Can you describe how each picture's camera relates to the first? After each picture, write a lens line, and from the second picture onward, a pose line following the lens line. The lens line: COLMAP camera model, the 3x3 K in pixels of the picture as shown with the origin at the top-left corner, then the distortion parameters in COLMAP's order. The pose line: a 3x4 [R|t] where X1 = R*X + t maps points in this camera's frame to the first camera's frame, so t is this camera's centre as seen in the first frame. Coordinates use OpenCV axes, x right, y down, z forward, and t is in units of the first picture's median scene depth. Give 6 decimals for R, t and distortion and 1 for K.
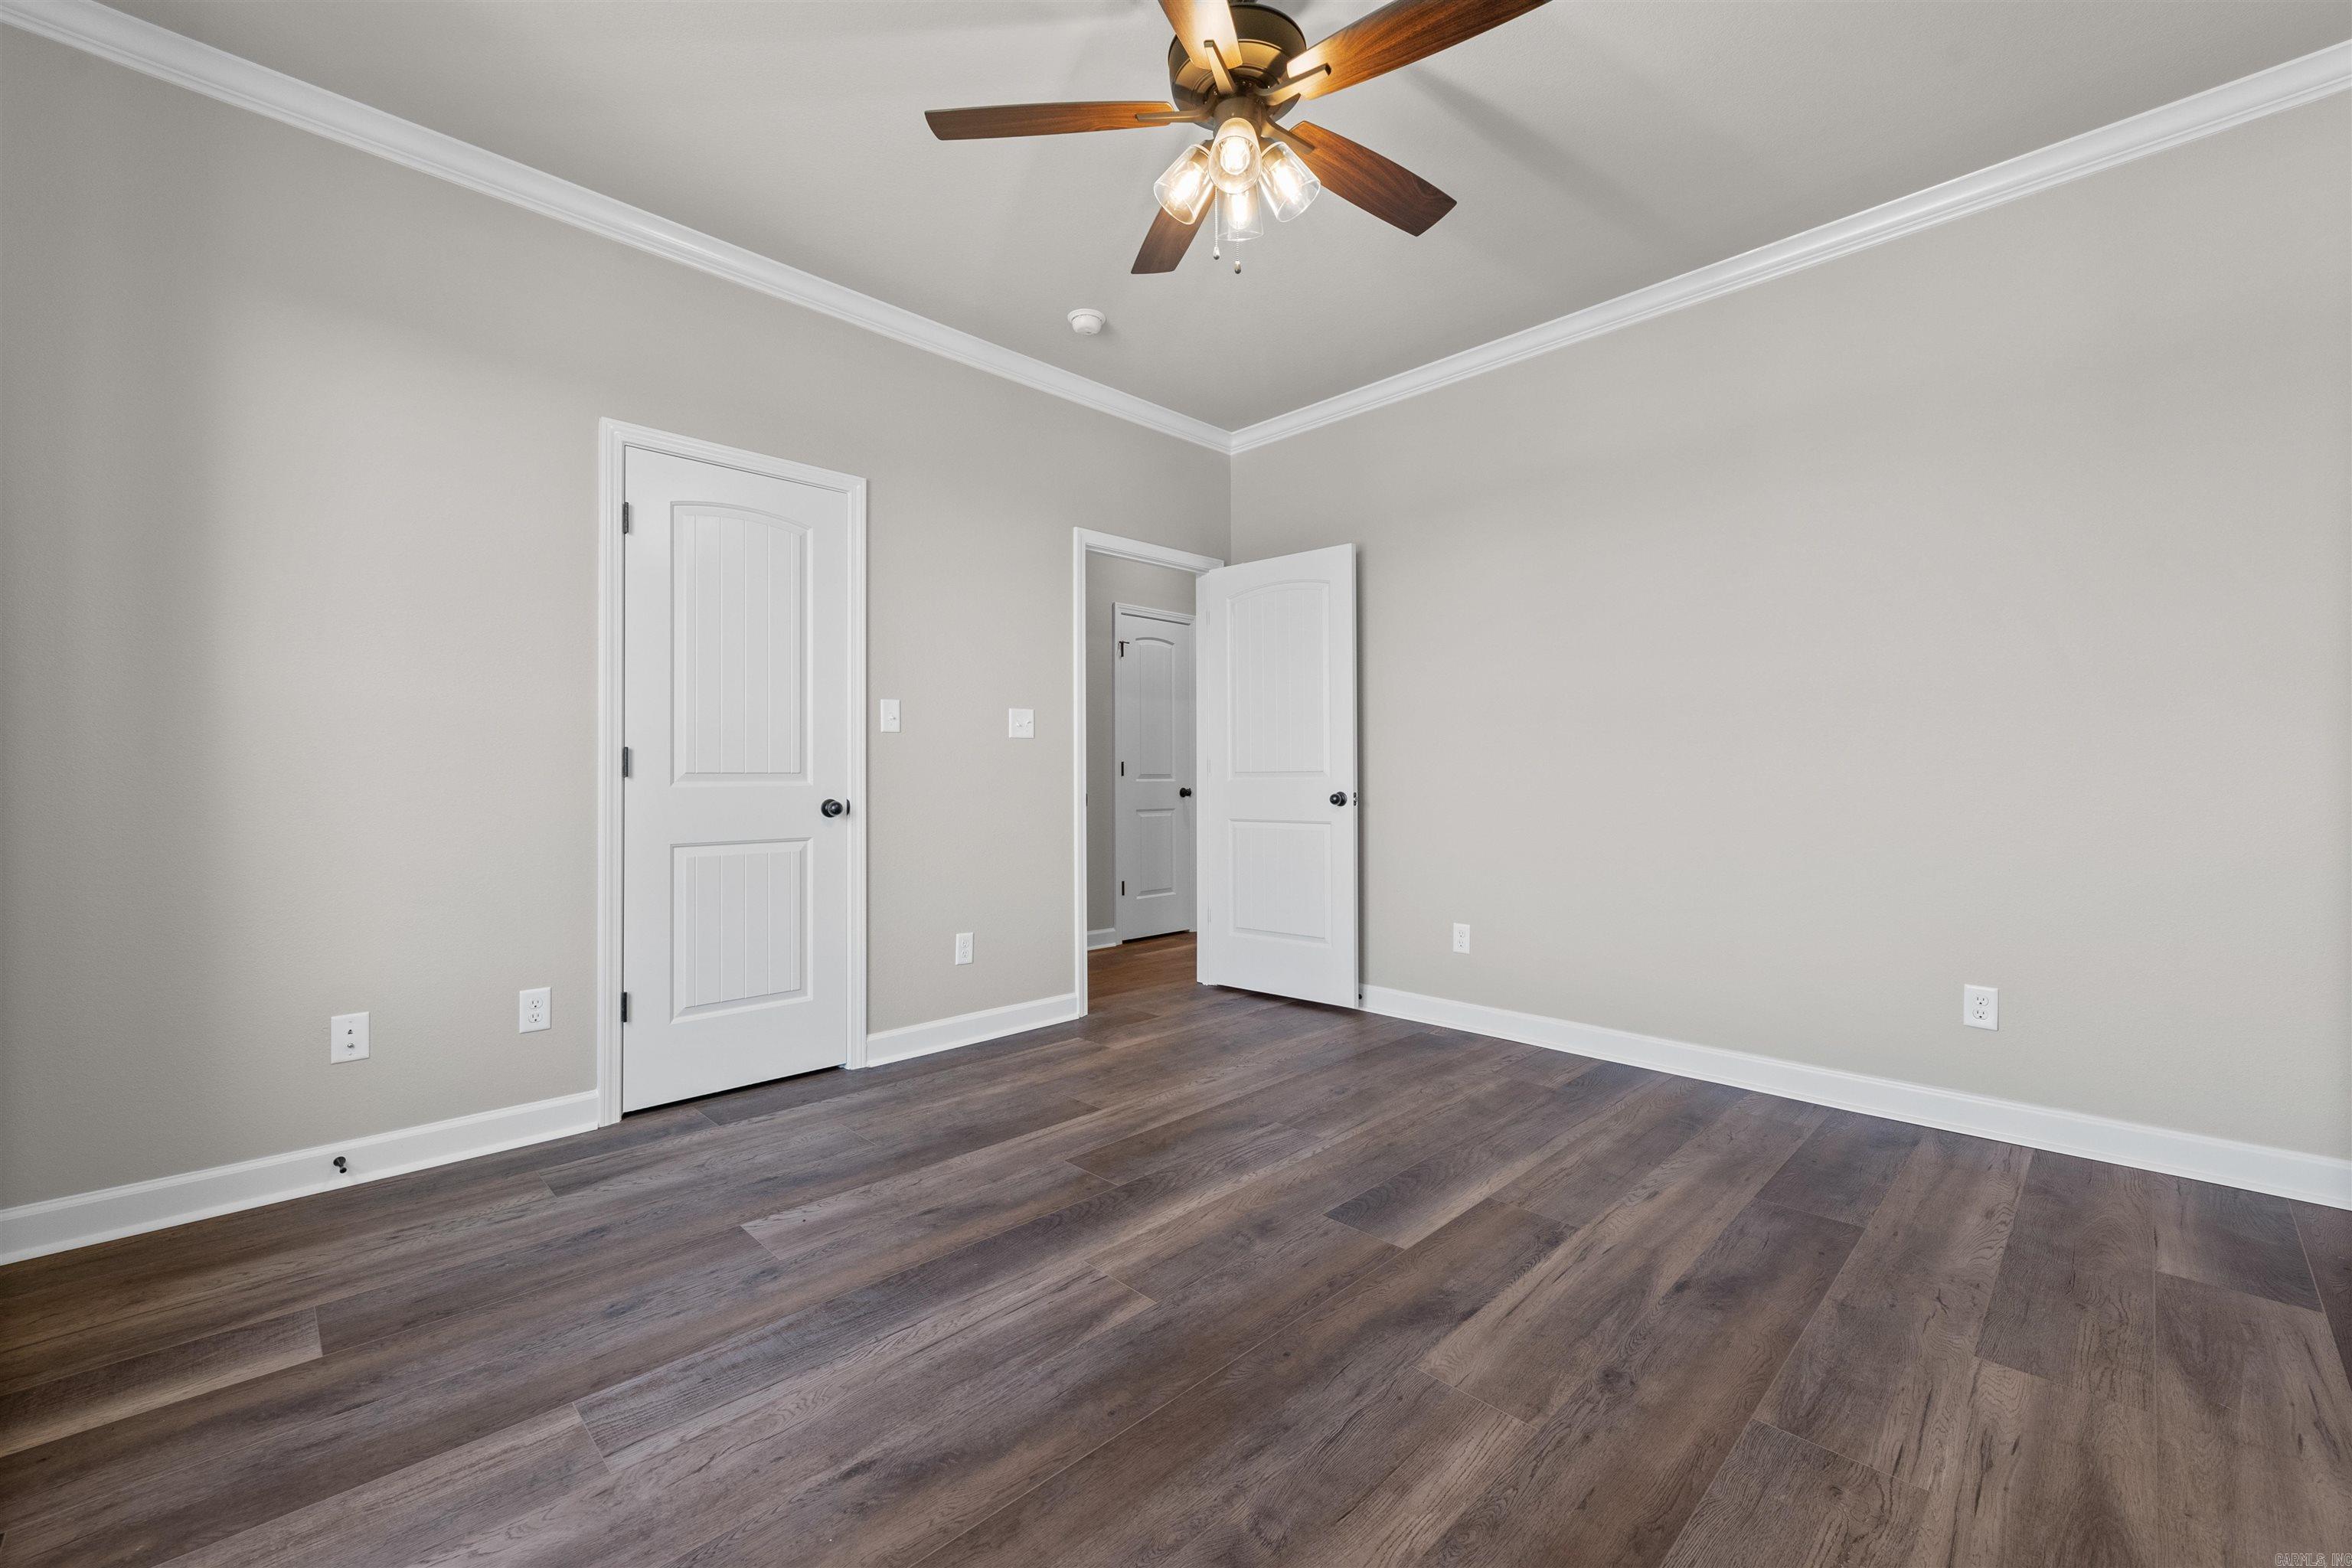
lens RADIAL K [[962.3, 0, 1165.7], [0, 962.3, 780.8], [0, 0, 1]] dist [0.006777, -0.003811]
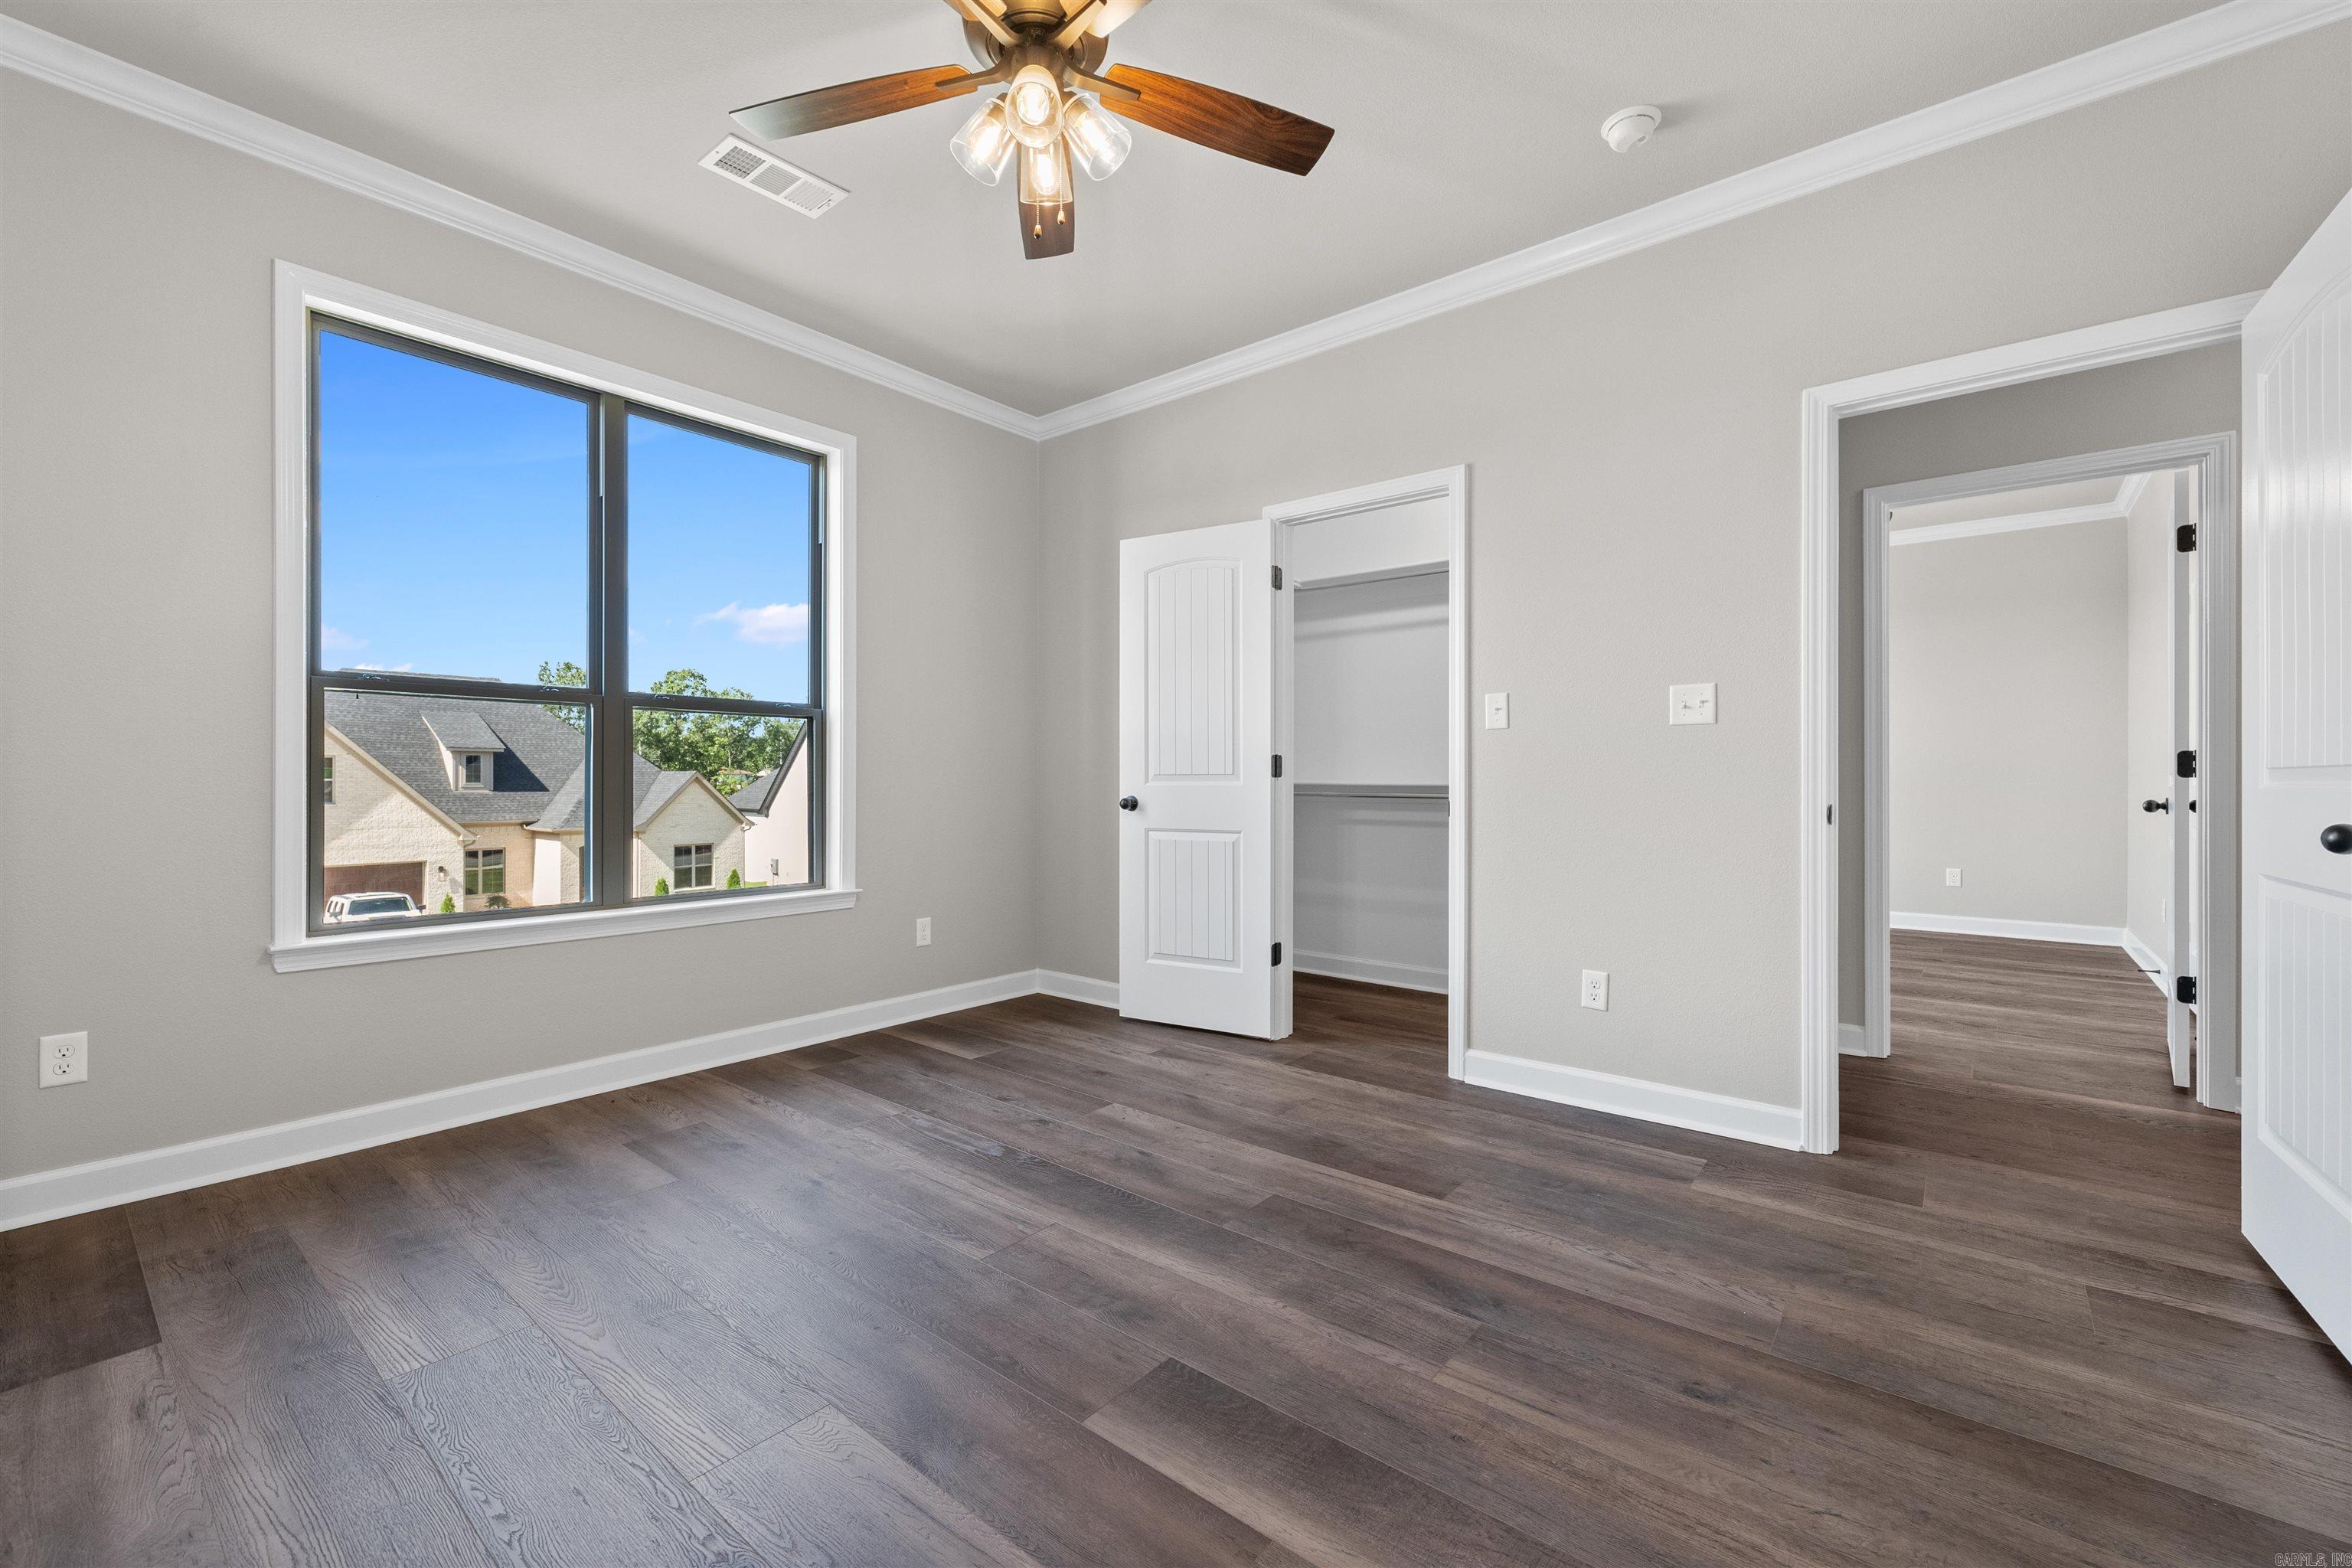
lens RADIAL K [[962.3, 0, 1170.1], [0, 962.3, 777.8], [0, 0, 1]] dist [0.006777, -0.003811]
pose [[0.095881, -0.000516, -0.995393, 0.740934], [-0.003112, 0.999995, -0.000818, -0.001617], [0.995388, 0.003176, 0.095879, 0.750747]]
